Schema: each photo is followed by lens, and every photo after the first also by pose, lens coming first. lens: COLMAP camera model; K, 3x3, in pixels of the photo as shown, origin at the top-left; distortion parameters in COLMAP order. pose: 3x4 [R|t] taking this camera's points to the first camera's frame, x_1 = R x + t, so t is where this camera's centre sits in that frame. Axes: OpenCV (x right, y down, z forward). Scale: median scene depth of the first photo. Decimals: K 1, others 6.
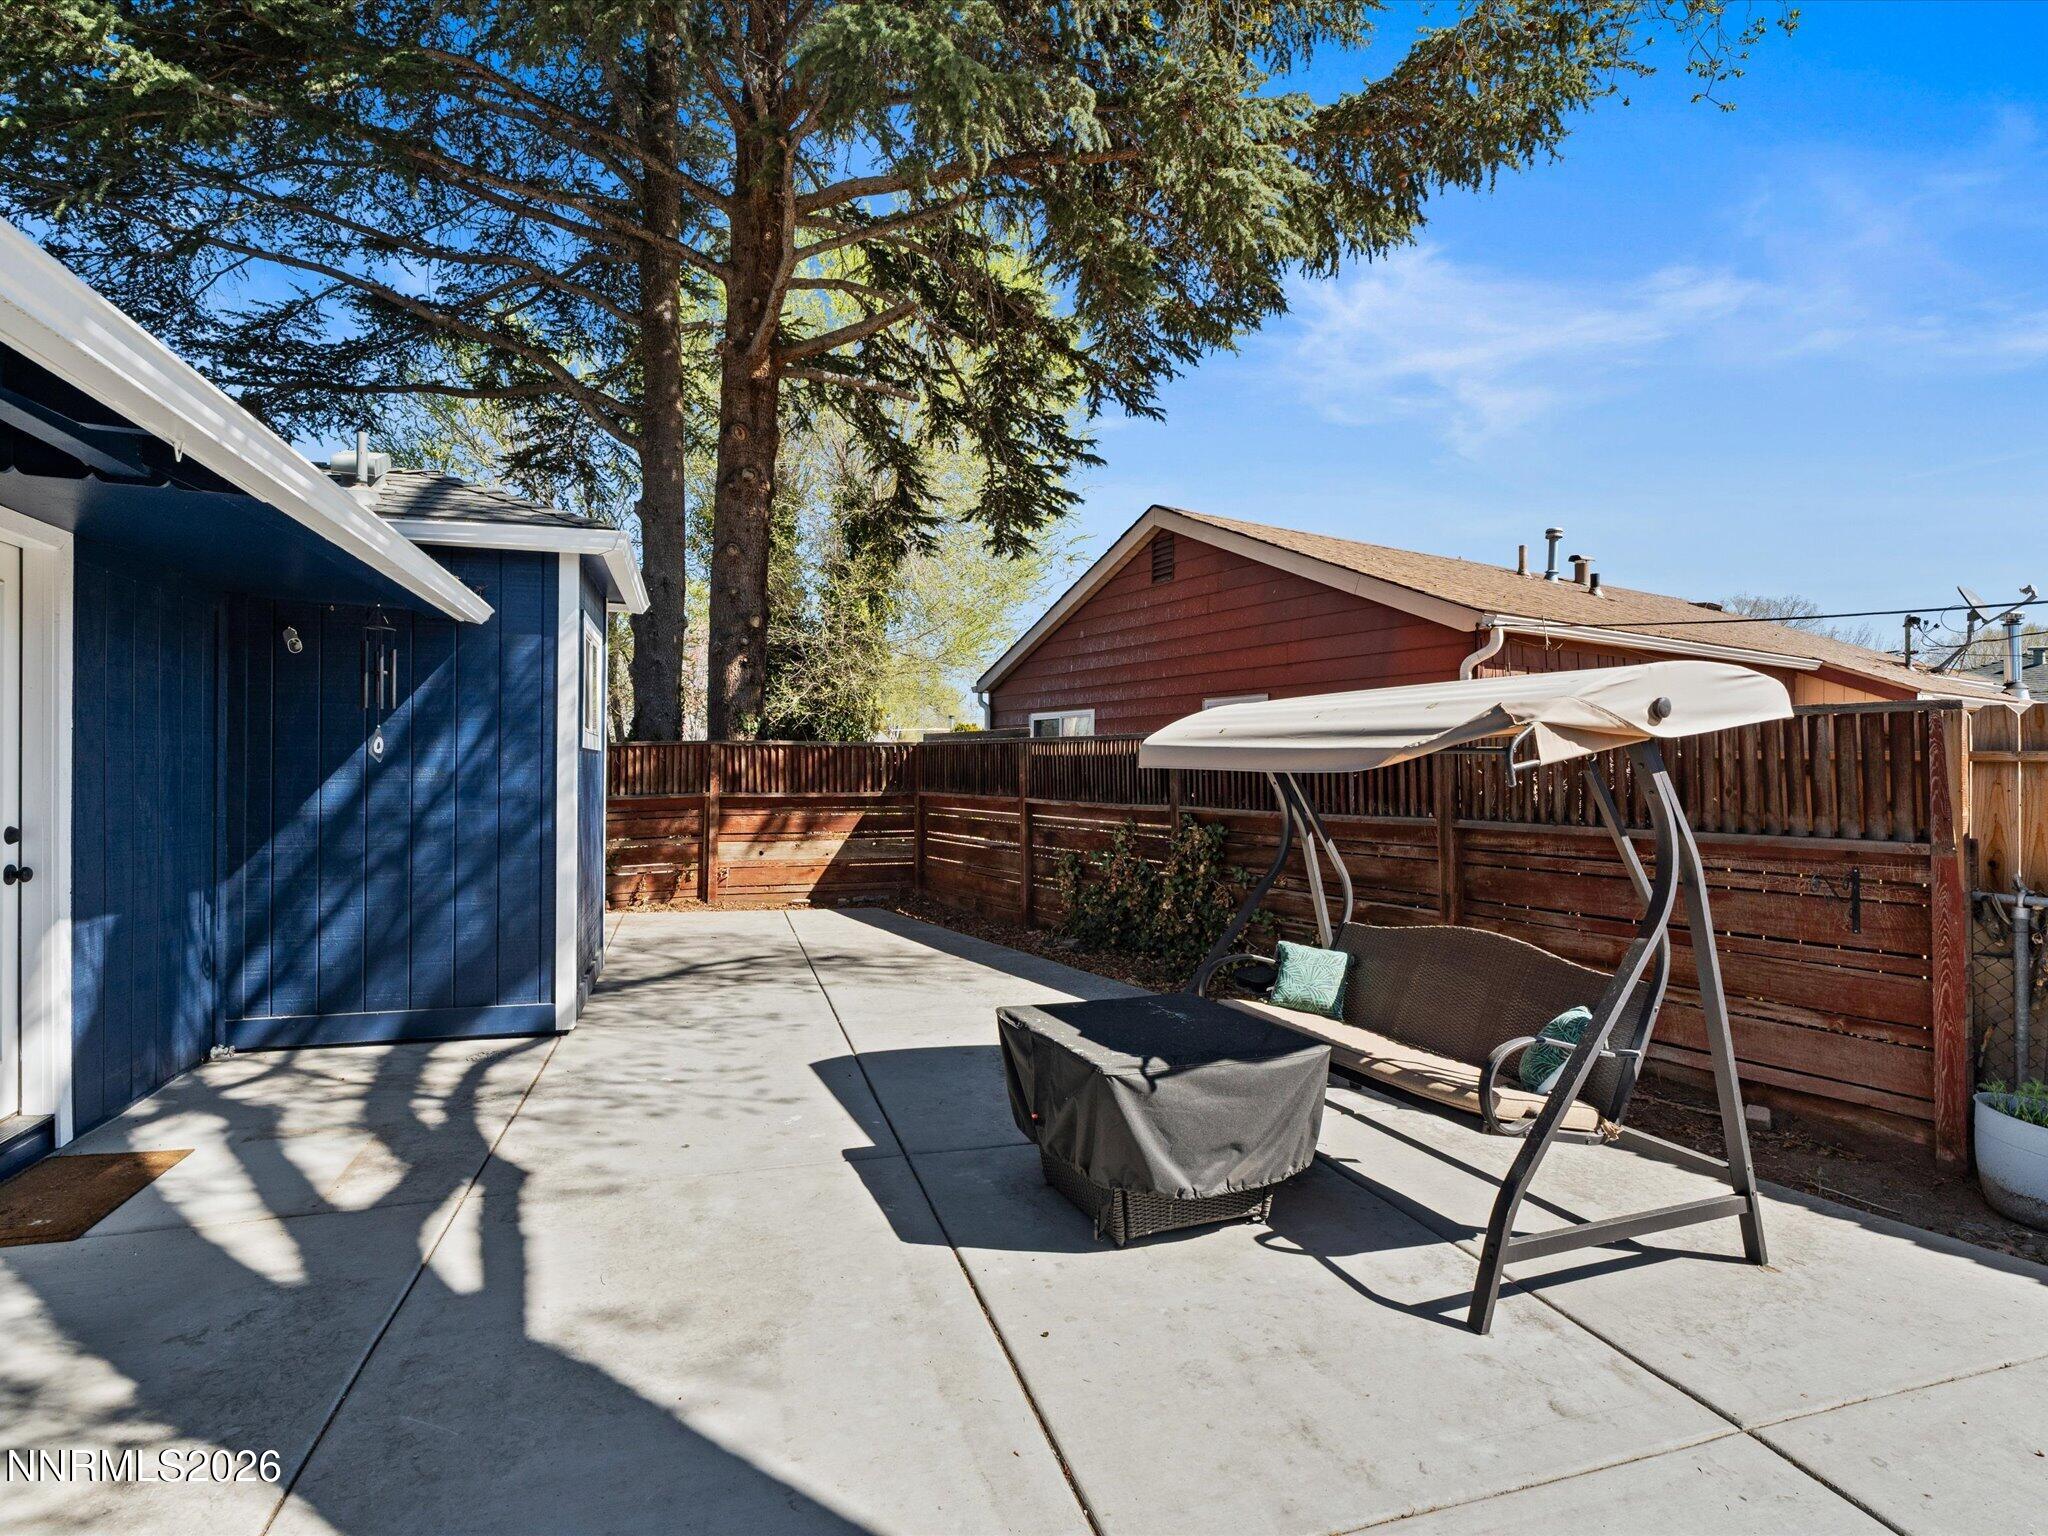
lens RADIAL K [[1057.7, 0, 1055.4], [0, 1057.7, 767.5], [0, 0, 1]] dist [-0.005990, -0.001547]
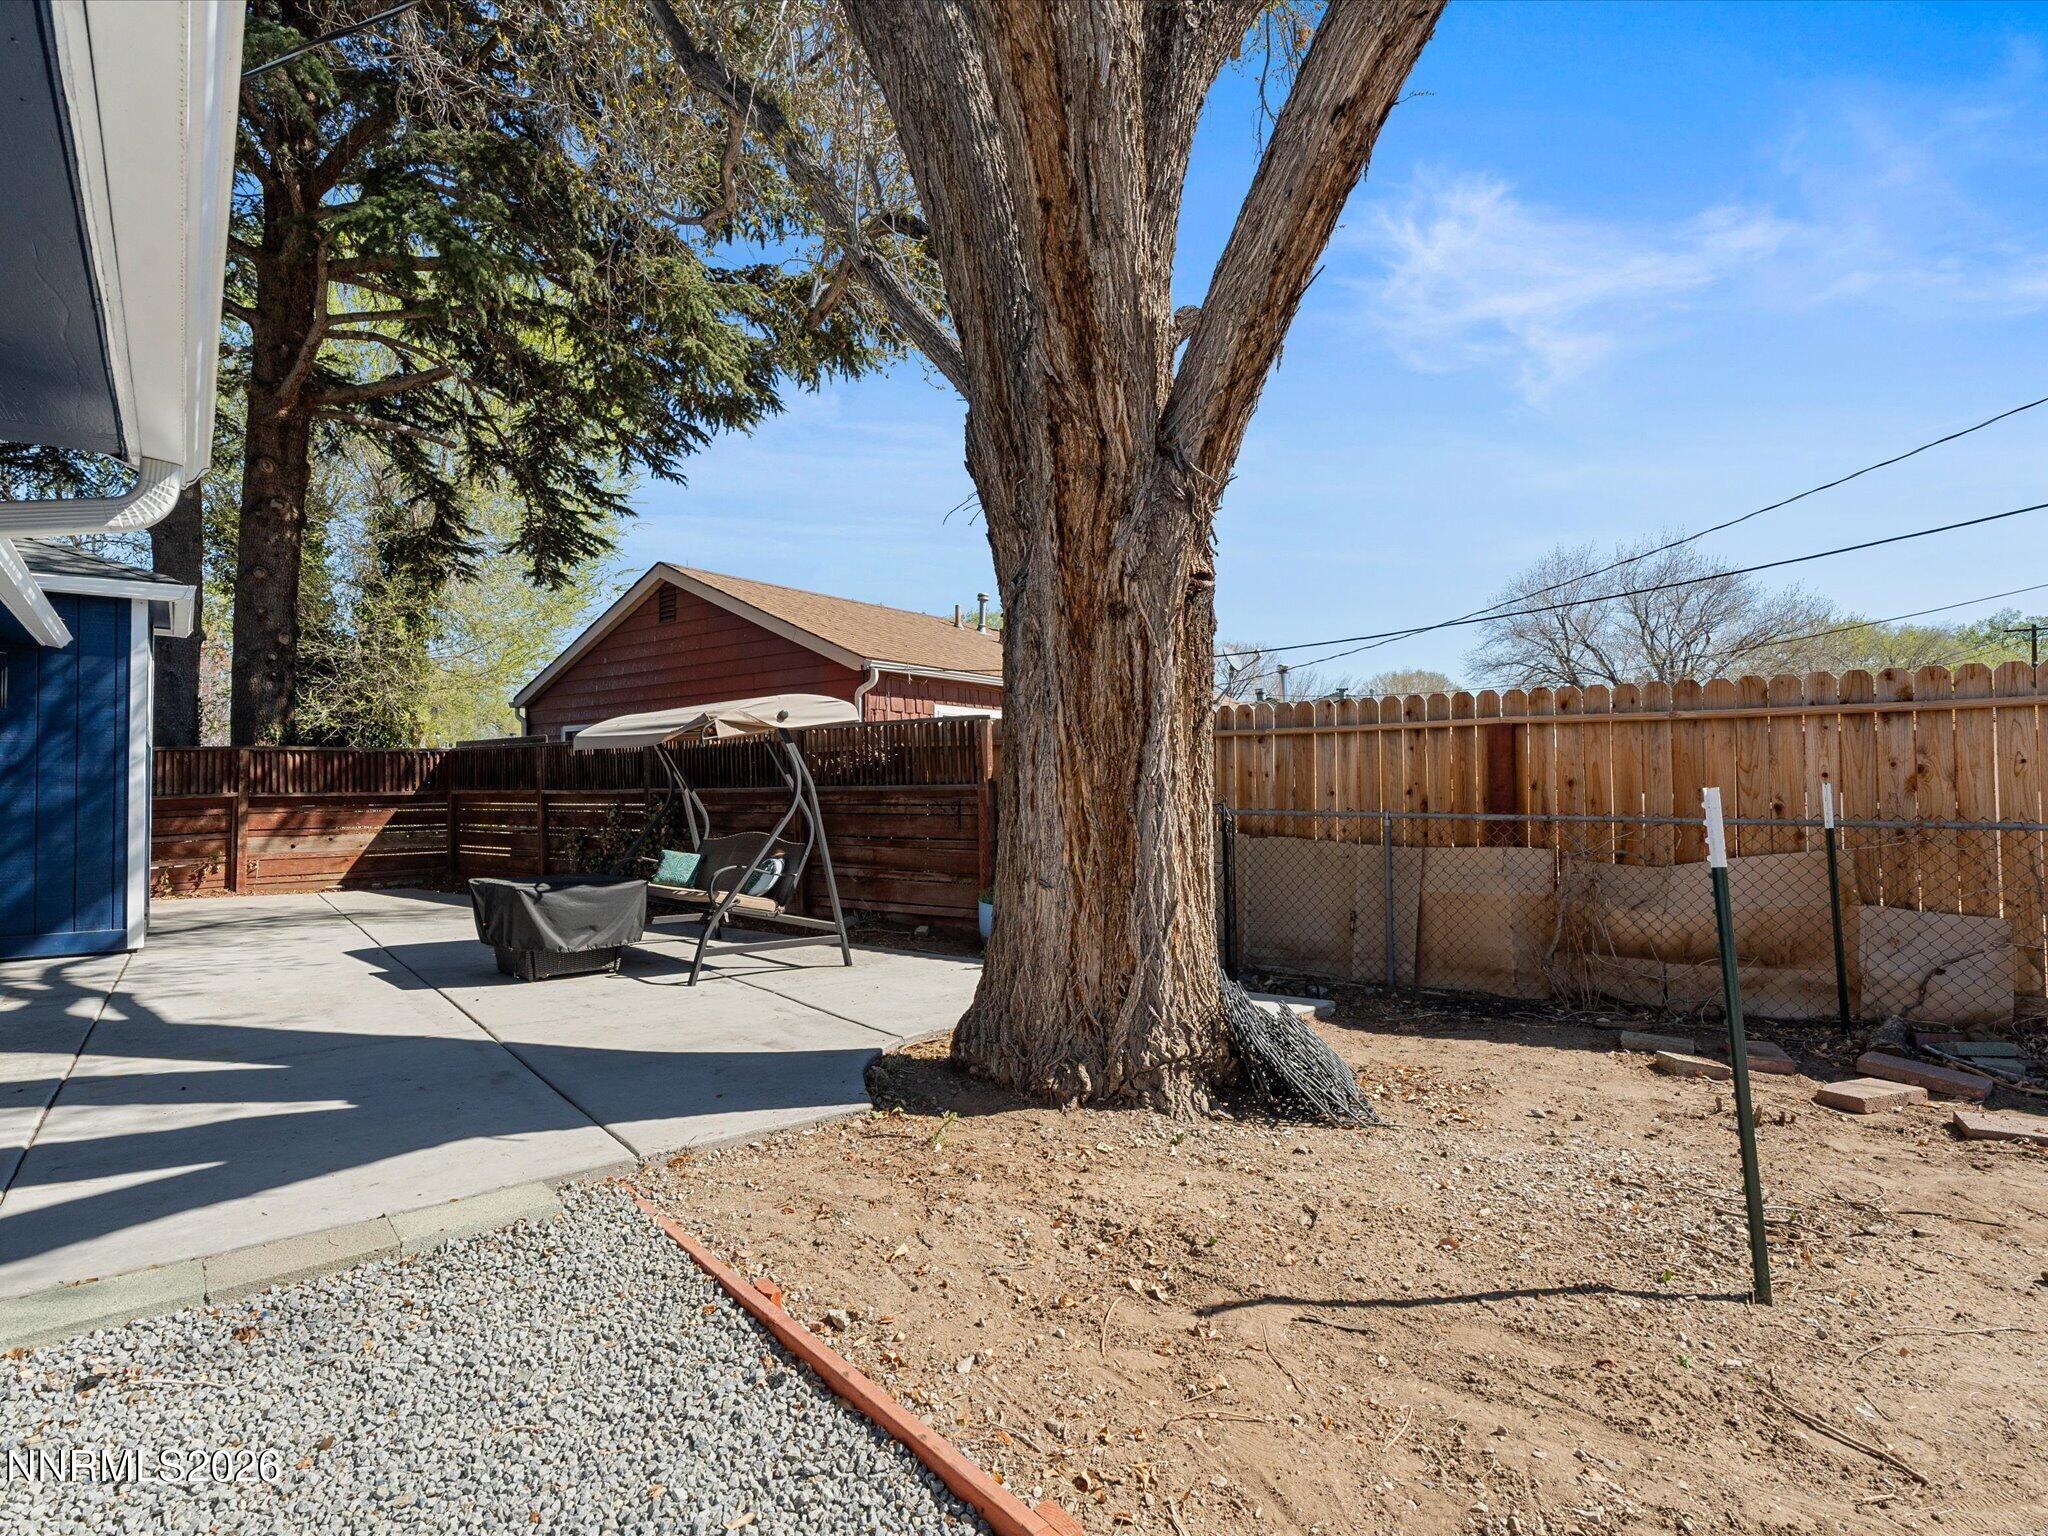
lens RADIAL K [[1057.7, 0, 1055.4], [0, 1057.7, 767.5], [0, 0, 1]] dist [-0.005990, -0.001547]
pose [[0.932582, -0.005362, 0.360917, 0.056986], [0.012491, 0.999770, -0.017422, 0.020165], [-0.360741, 0.020756, 0.932435, -0.259363]]
